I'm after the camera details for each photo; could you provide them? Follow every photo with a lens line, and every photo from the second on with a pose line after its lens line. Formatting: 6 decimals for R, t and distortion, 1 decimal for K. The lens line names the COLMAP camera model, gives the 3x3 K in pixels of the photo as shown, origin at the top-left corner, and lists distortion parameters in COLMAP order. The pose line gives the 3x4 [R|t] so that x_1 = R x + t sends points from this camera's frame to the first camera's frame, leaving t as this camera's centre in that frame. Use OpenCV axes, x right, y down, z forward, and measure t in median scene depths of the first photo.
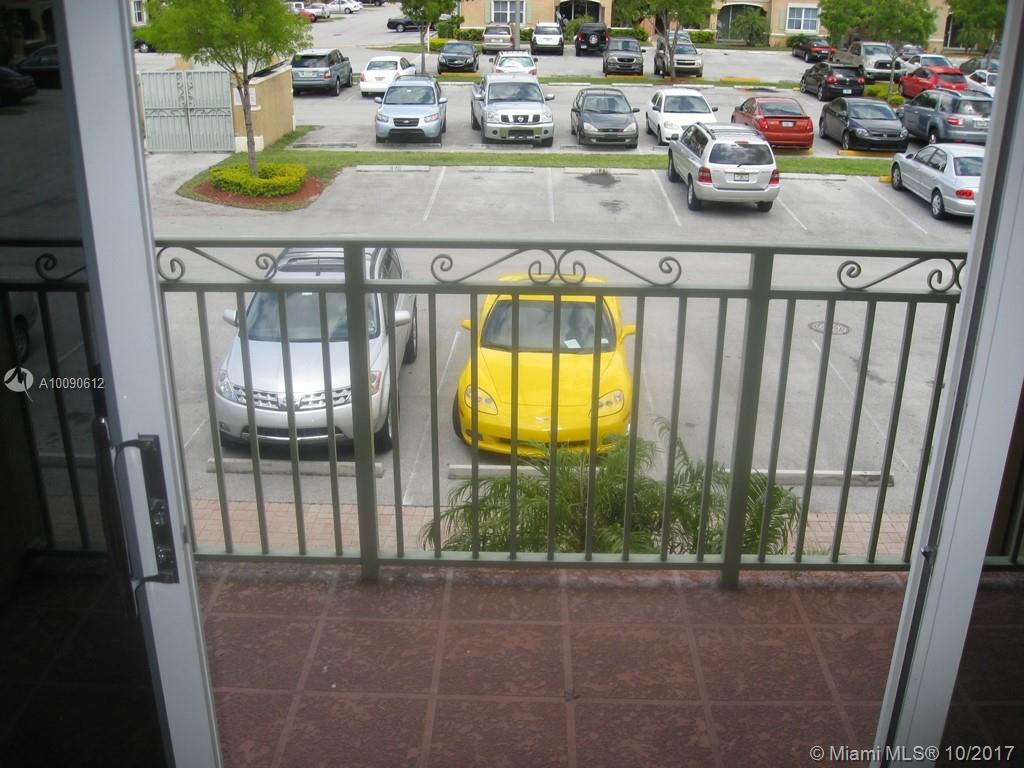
lens RADIAL K [[1055.1, 0, 496.3], [0, 1055.1, 401.0], [0, 0, 1]] dist [-0.116642, 0.000000]
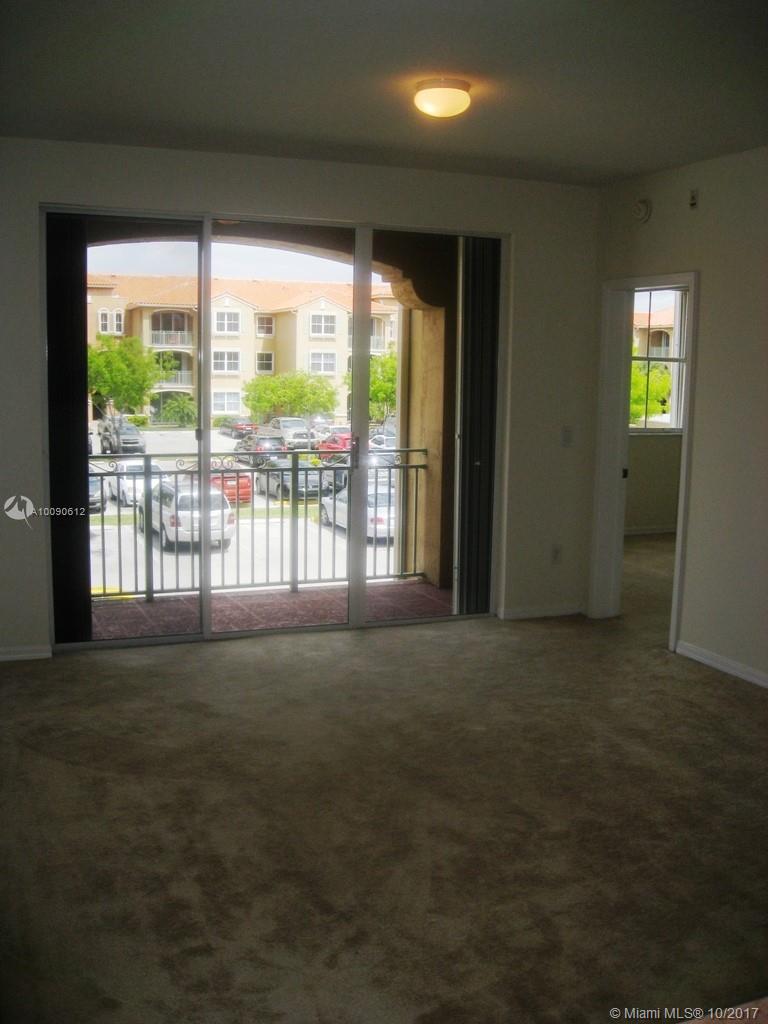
lens RADIAL K [[1055.1, 0, 377.3], [0, 1055.1, 509.1], [0, 0, 1]] dist [-0.116642, 0.000000]
pose [[0.912158, -0.047836, 0.407037, -0.062616], [0.150090, 0.963159, -0.223155, 0.059451], [-0.381366, 0.264645, 0.885733, -0.138239]]
